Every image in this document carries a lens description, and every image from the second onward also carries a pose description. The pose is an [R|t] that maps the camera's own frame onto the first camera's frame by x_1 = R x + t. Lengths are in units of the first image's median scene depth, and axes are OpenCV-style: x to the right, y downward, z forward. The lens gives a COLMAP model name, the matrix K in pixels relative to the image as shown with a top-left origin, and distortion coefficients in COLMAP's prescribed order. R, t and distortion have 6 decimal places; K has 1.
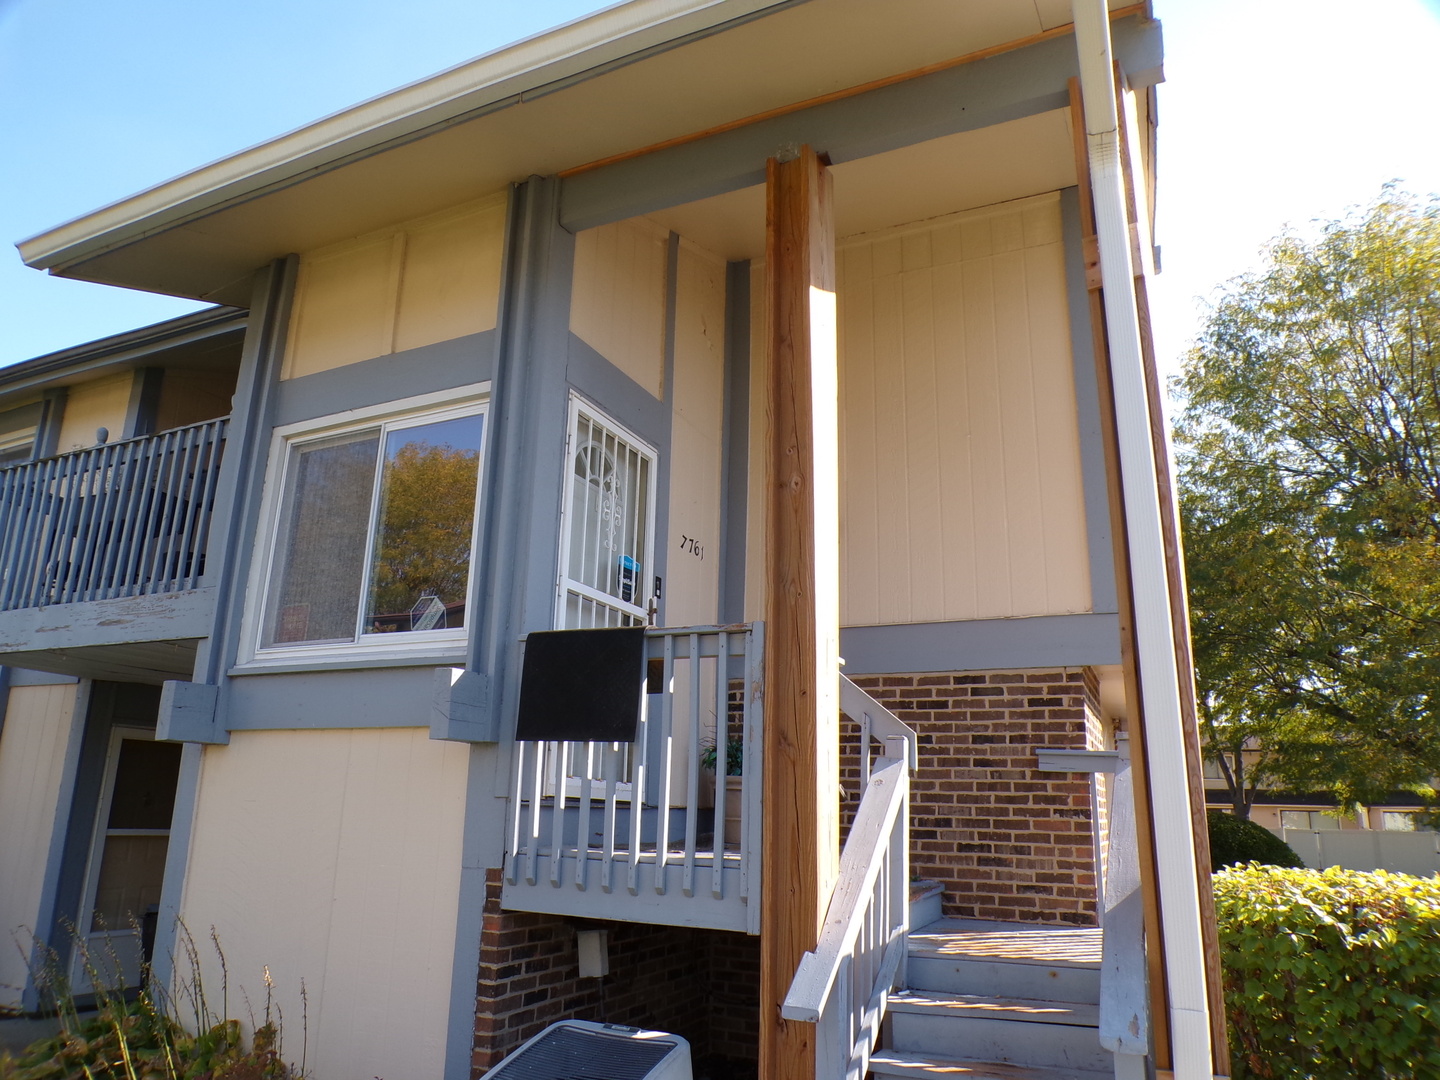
lens RADIAL K [[977.8, 0, 713.1], [0, 977.8, 566.4], [0, 0, 1]] dist [-0.025880, -0.002721]
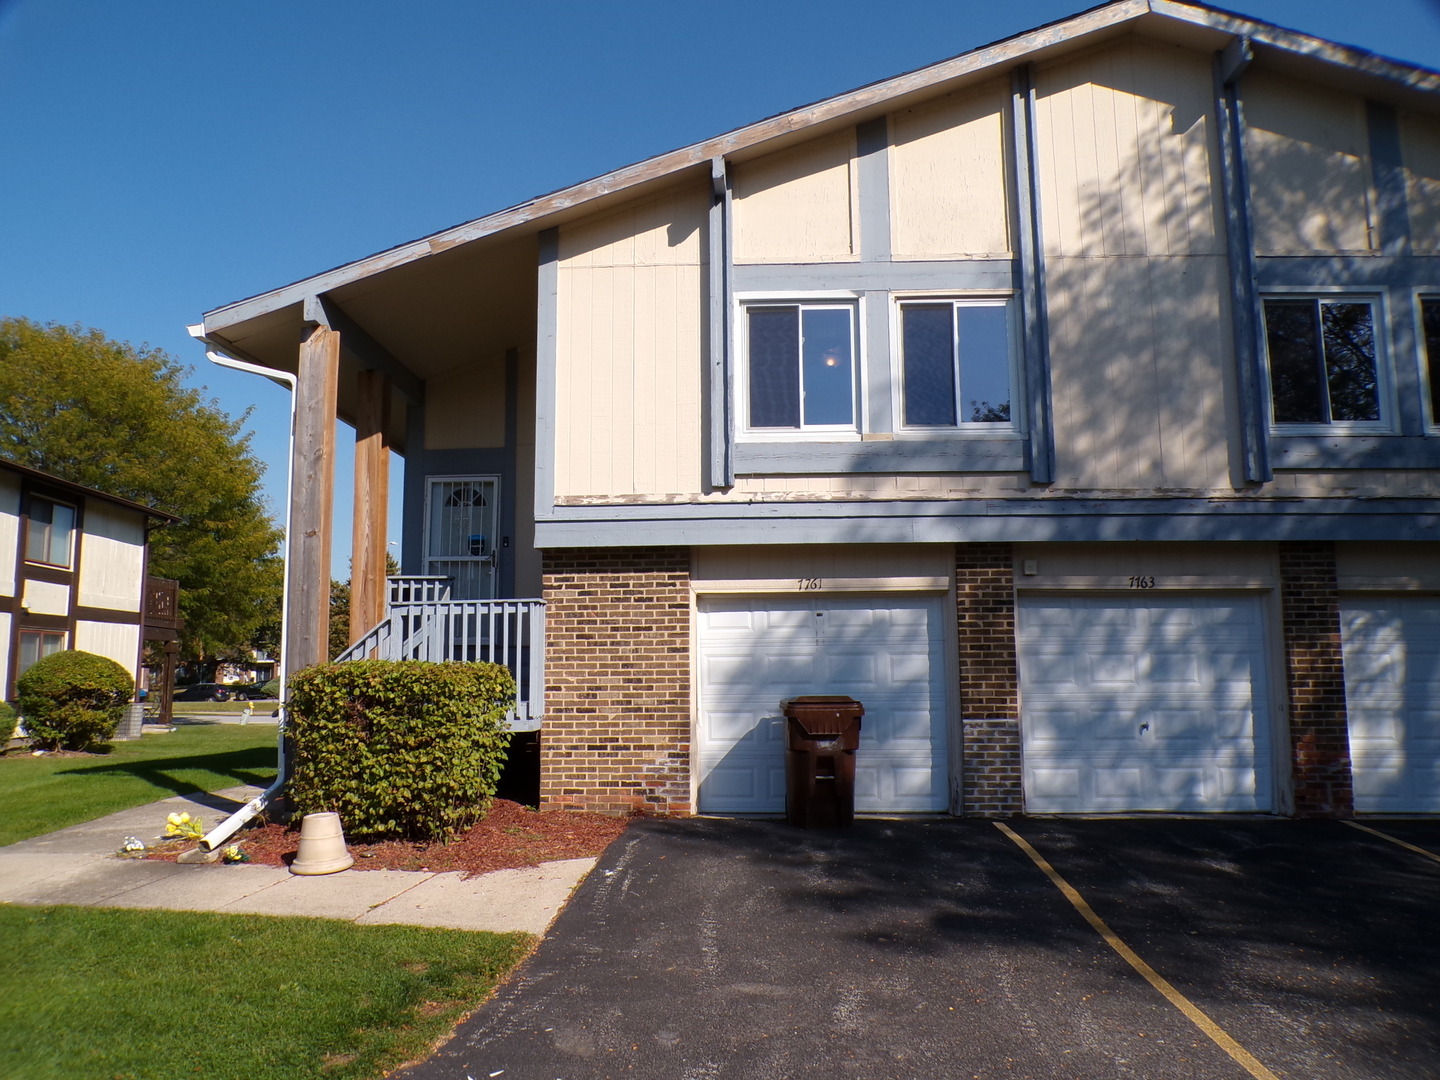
lens RADIAL K [[977.8, 0, 713.1], [0, 977.8, 566.4], [0, 0, 1]] dist [-0.025880, -0.002721]
pose [[0.378909, -0.132474, -0.915903, 2.152152], [0.248951, 0.967809, -0.036991, 0.278122], [0.891320, -0.213999, 0.399691, 0.614166]]
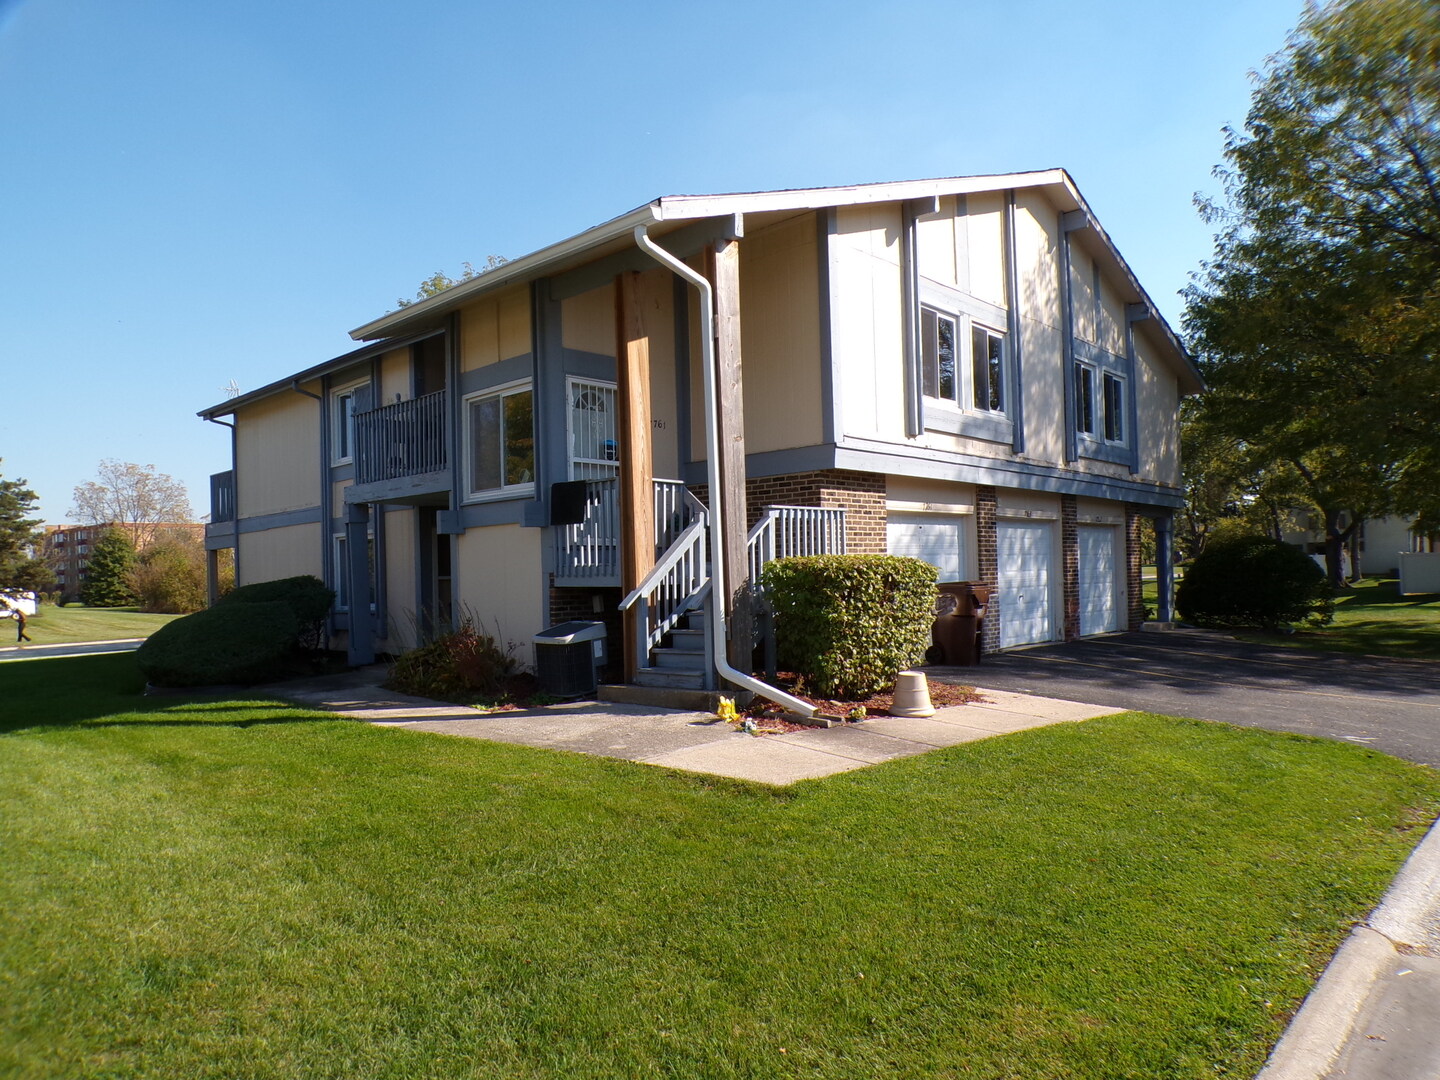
lens RADIAL K [[977.8, 0, 713.1], [0, 977.8, 566.4], [0, 0, 1]] dist [-0.025880, -0.002721]
pose [[0.950056, -0.054043, -0.307364, 0.844061], [0.126734, 0.966836, 0.221735, -0.203156], [0.285187, -0.249615, 0.925398, -1.117910]]
